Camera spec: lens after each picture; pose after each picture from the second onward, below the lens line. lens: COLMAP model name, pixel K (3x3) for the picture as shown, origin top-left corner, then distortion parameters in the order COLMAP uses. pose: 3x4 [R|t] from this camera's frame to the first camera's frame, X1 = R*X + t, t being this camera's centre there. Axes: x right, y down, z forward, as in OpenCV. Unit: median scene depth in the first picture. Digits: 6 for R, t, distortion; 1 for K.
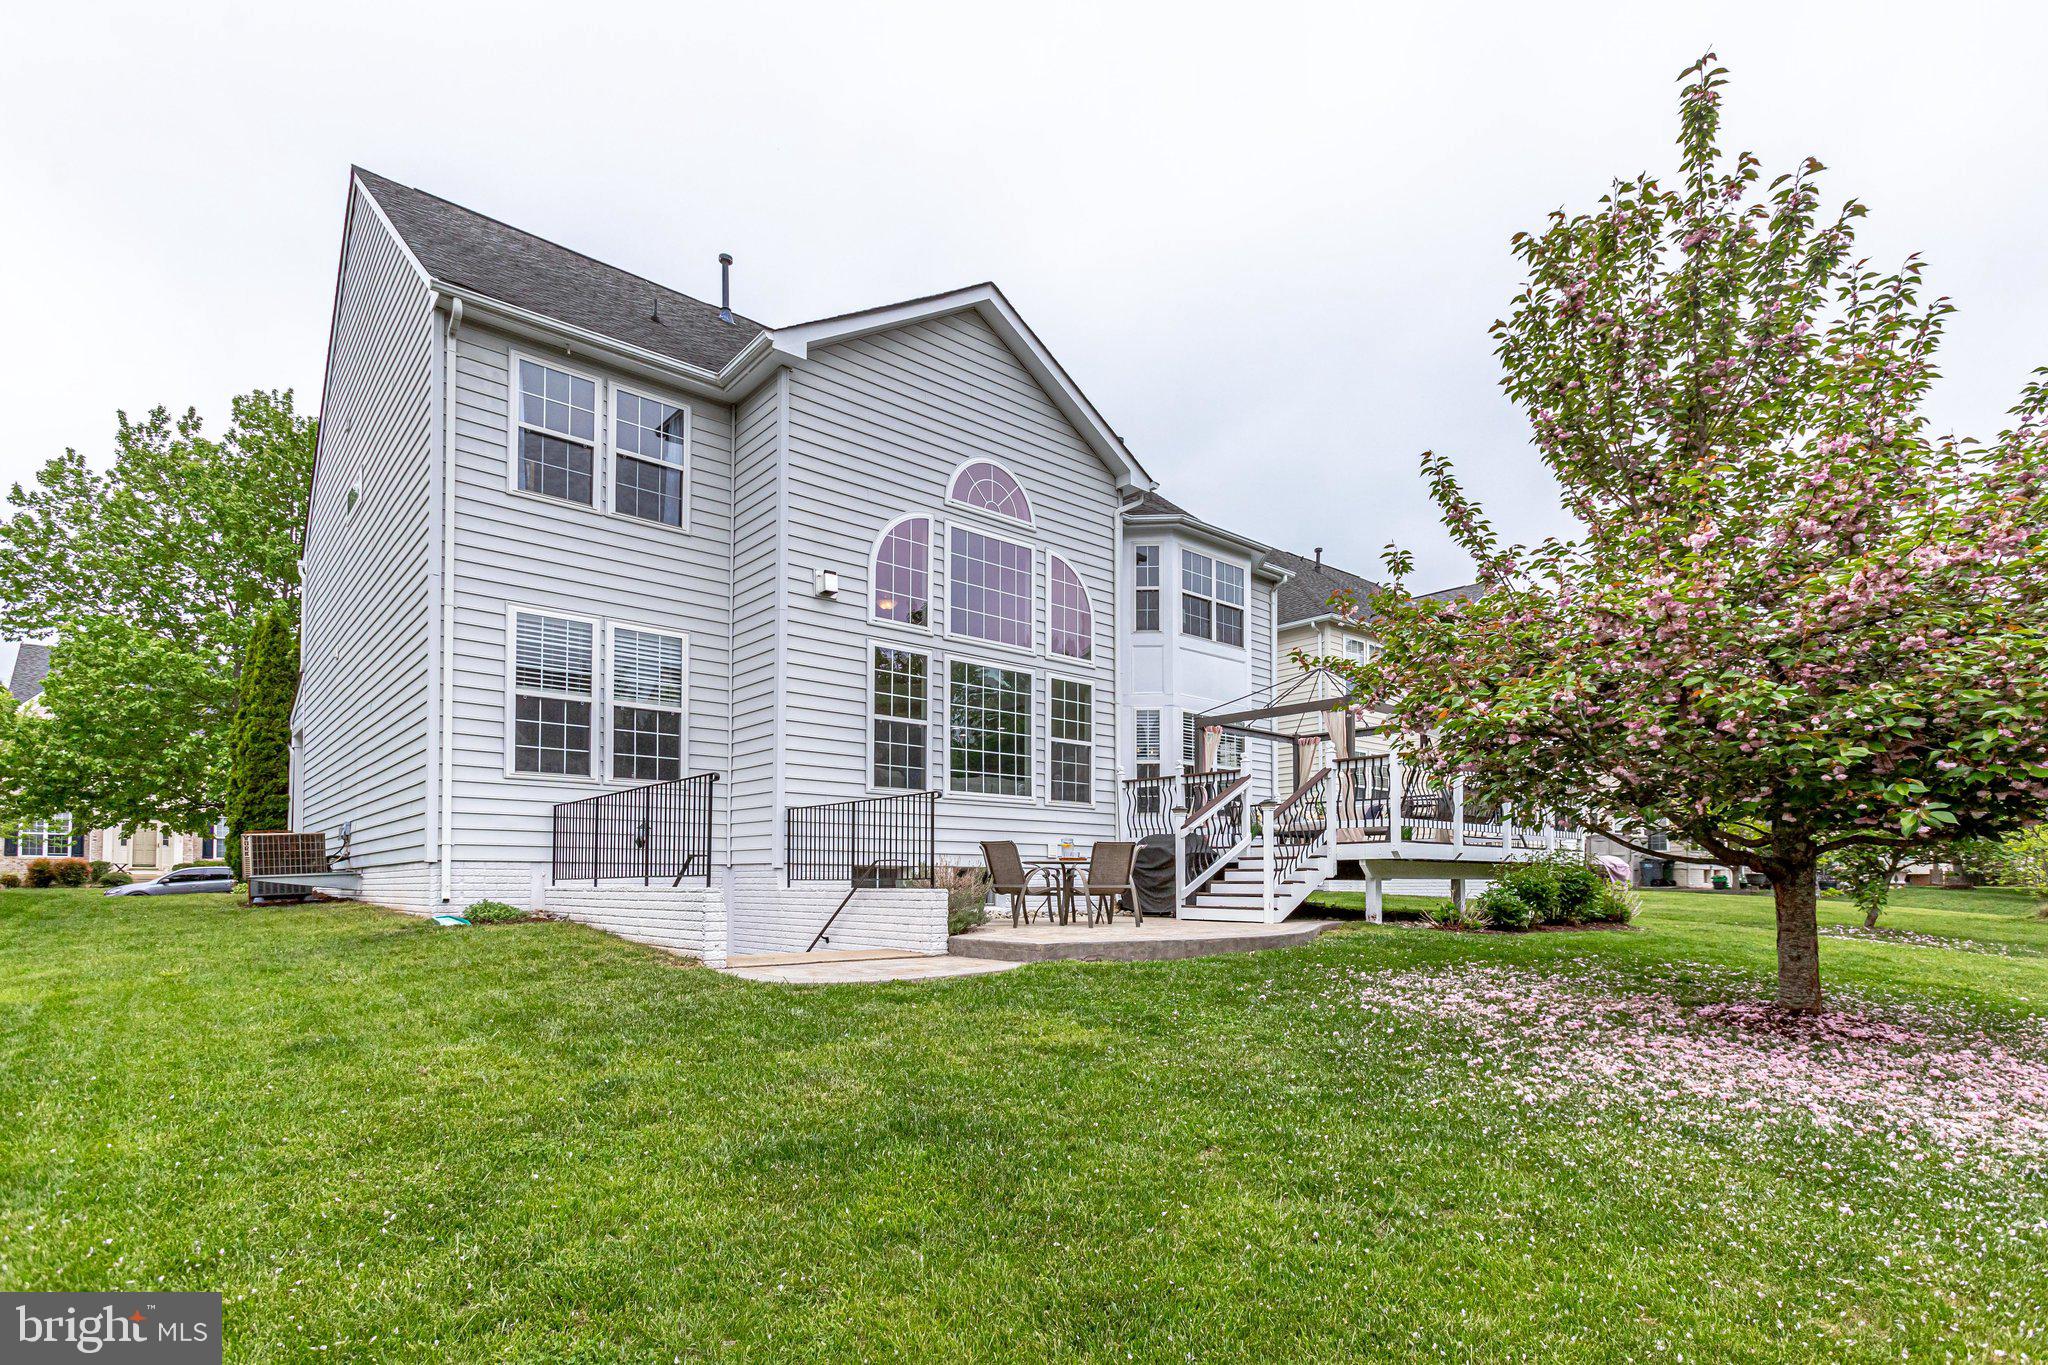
lens RADIAL K [[941.4, 0, 1115.2], [0, 941.4, 680.3], [0, 0, 1]] dist [-0.048207, 0.000032]
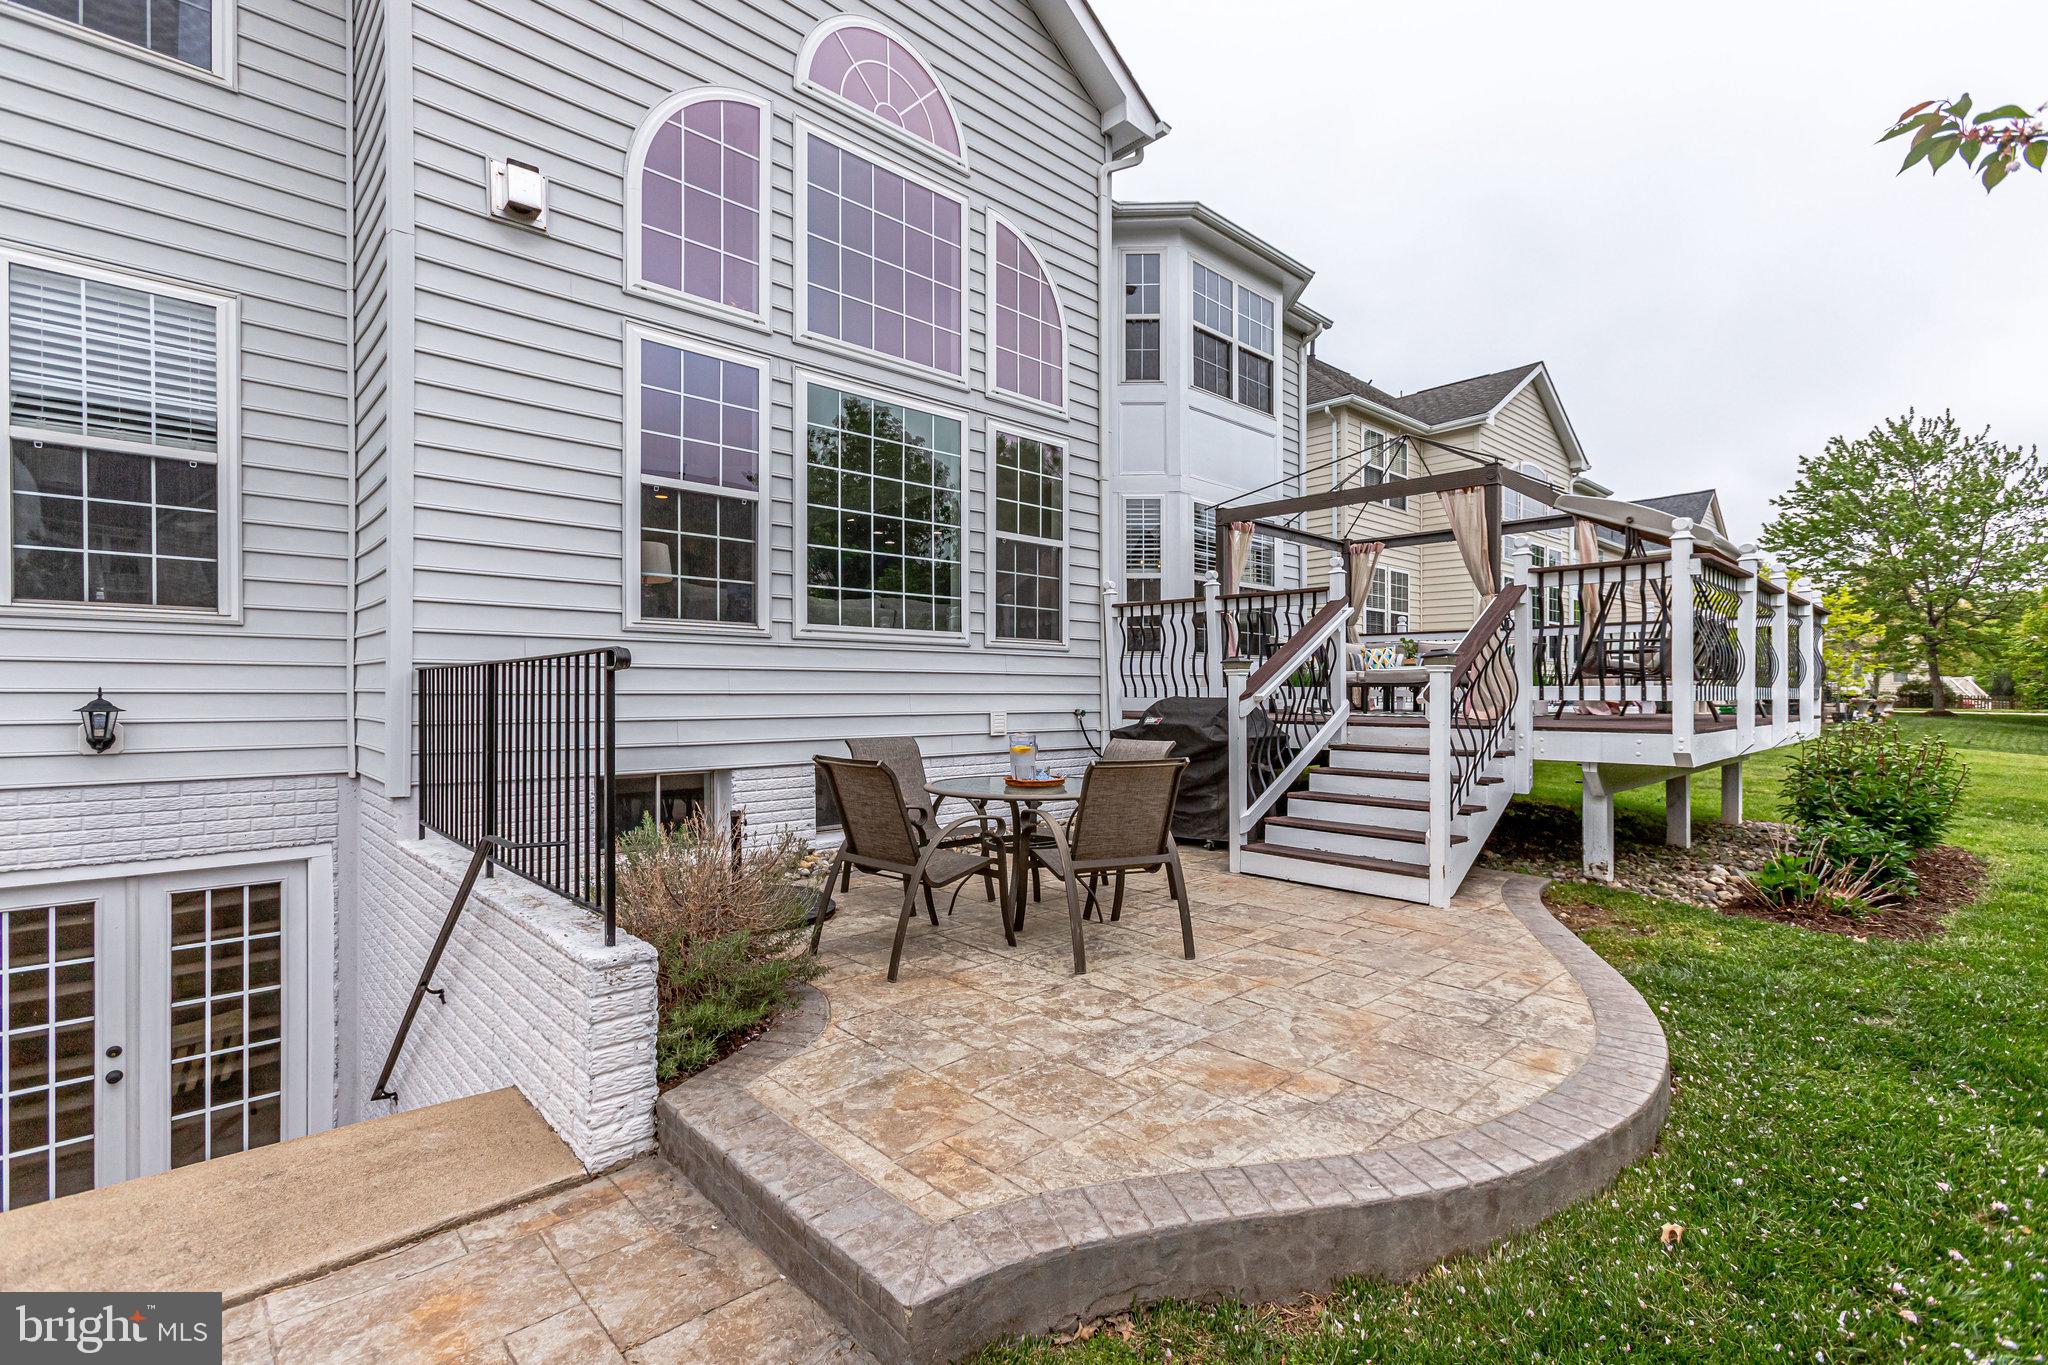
lens RADIAL K [[910.4, 0, 1027.7], [0, 910.4, 688.5], [0, 0, 1]] dist [0.000647, 0.000192]
pose [[0.998937, 0.010524, -0.044886, -0.020773], [-0.001238, 0.979369, 0.202079, 0.040575], [0.046087, -0.201808, 0.978340, 0.409935]]
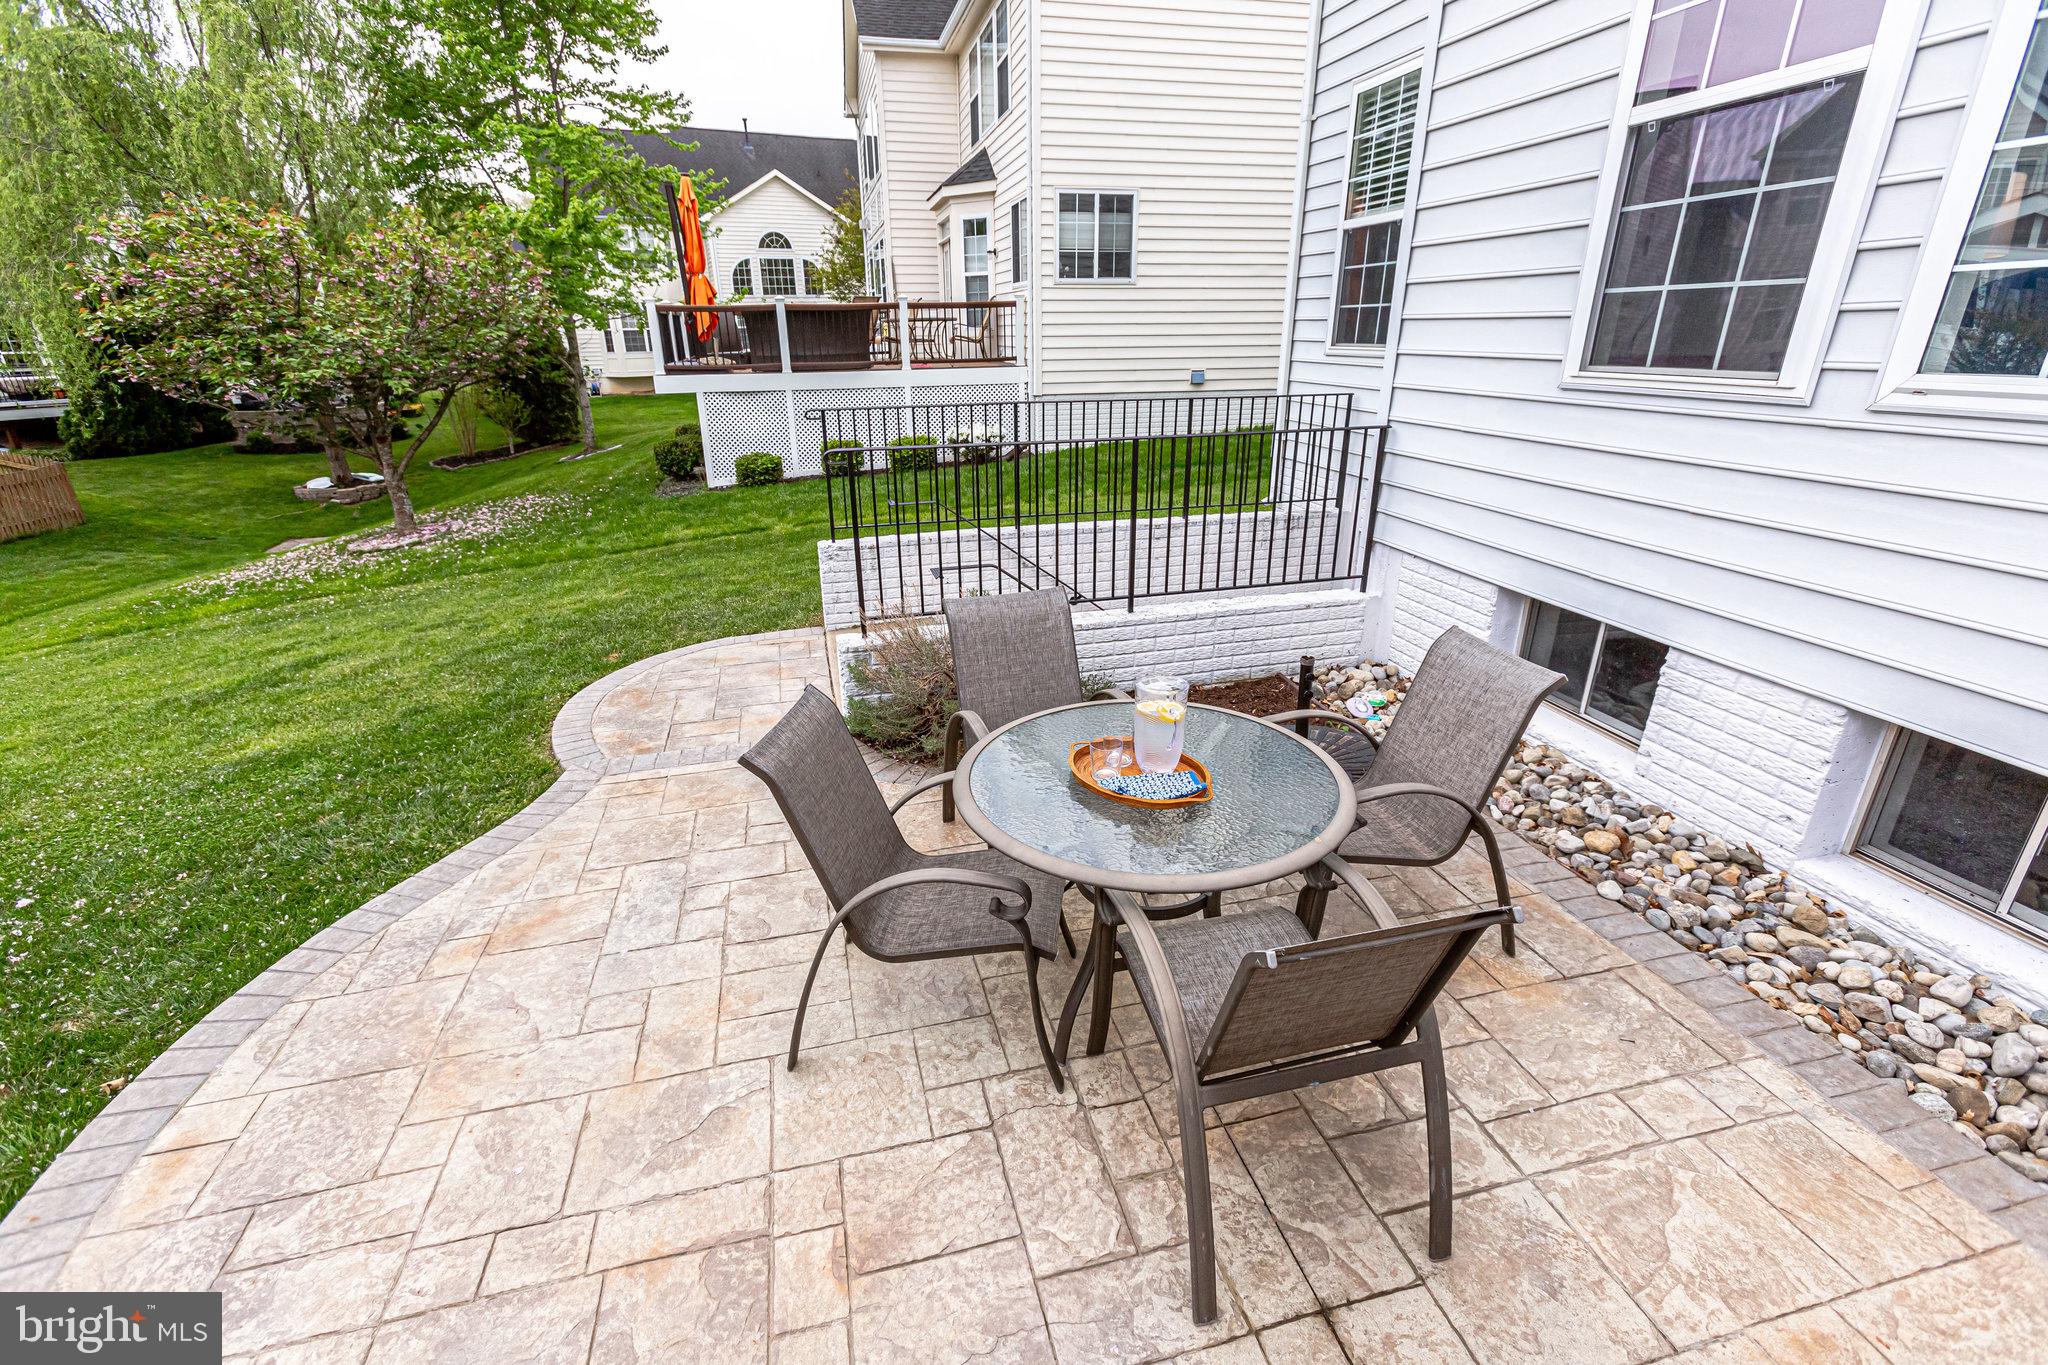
lens RADIAL K [[910.4, 0, 1027.7], [0, 910.4, 688.5], [0, 0, 1]] dist [0.000647, 0.000192]
pose [[-0.520645, 0.336881, -0.784500, 0.106750], [0.197200, 0.941466, 0.273410, 0.075237], [0.830687, -0.012354, -0.556603, 0.809118]]
